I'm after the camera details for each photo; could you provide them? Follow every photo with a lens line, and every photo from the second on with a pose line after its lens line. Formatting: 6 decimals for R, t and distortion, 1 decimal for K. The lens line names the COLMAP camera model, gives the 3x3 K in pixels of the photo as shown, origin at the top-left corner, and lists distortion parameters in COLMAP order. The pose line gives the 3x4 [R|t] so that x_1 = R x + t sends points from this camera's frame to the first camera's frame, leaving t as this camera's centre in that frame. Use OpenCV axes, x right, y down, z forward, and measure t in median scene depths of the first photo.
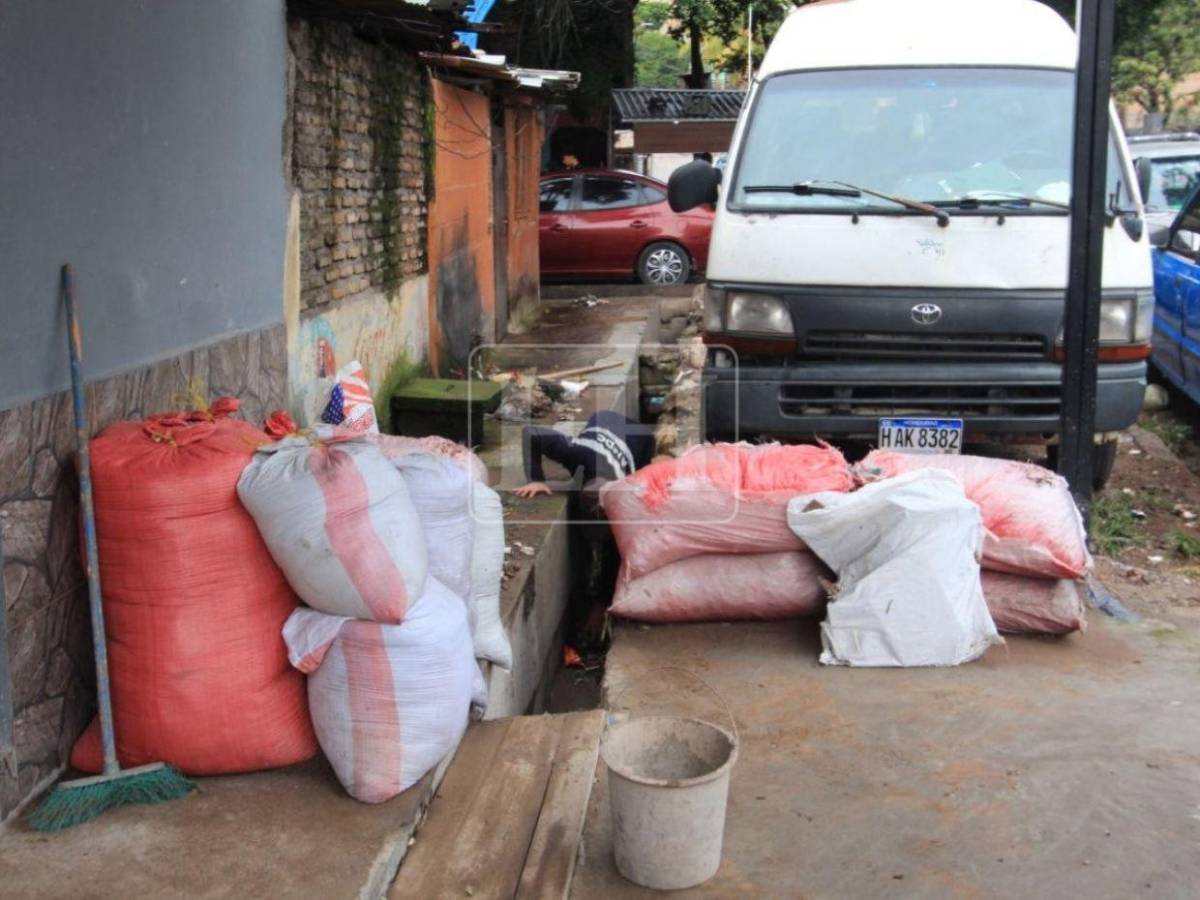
lens RADIAL K [[1410.5, 0, 600.0], [0, 1410.5, 450.0], [0, 0, 1]] dist [-0.000972, 0.006927]
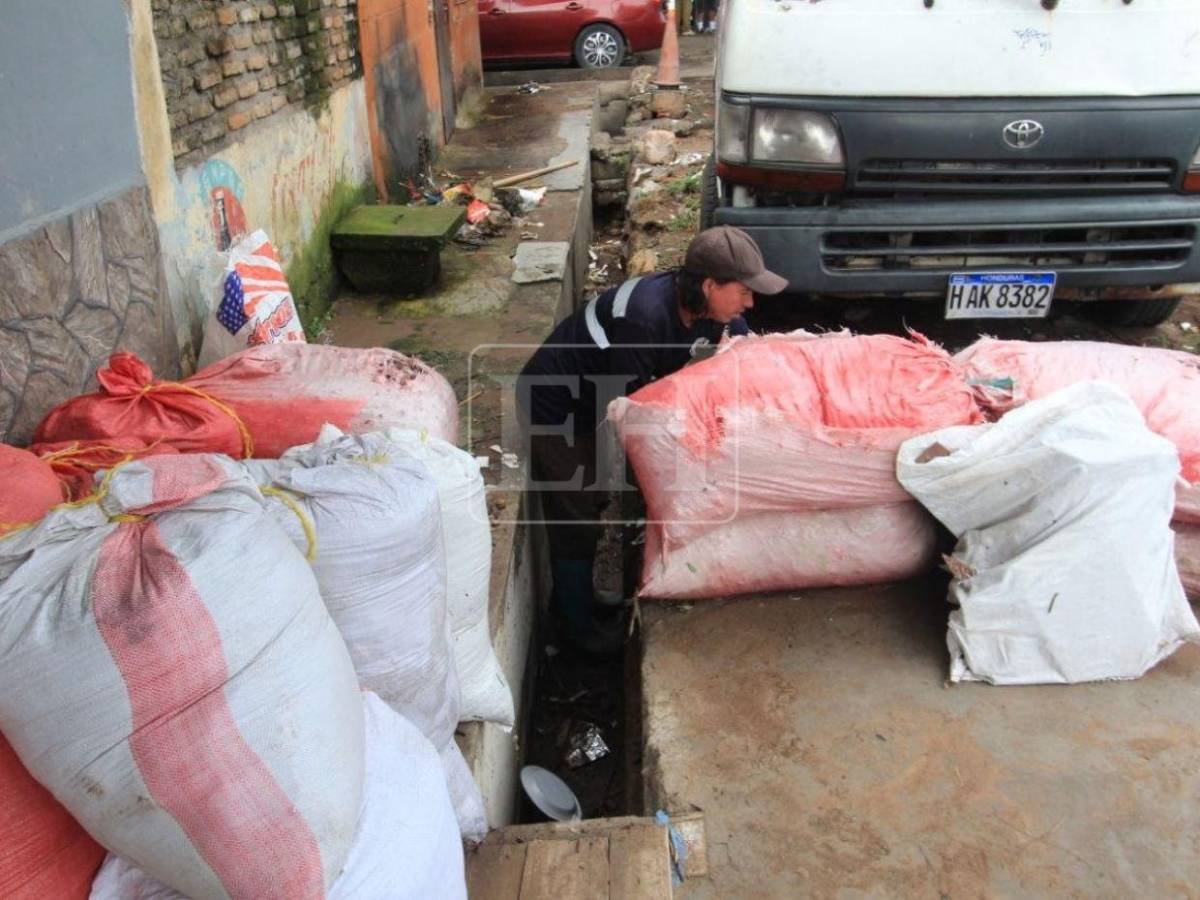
lens RADIAL K [[1041.8, 0, 600.0], [0, 1041.8, 450.0], [0, 0, 1]] dist [-0.008496, 0.018017]
pose [[0.997013, -0.049825, 0.059010, -0.034935], [0.033833, 0.968622, 0.246227, -0.076073], [-0.069426, -0.243495, 0.967414, 0.427288]]
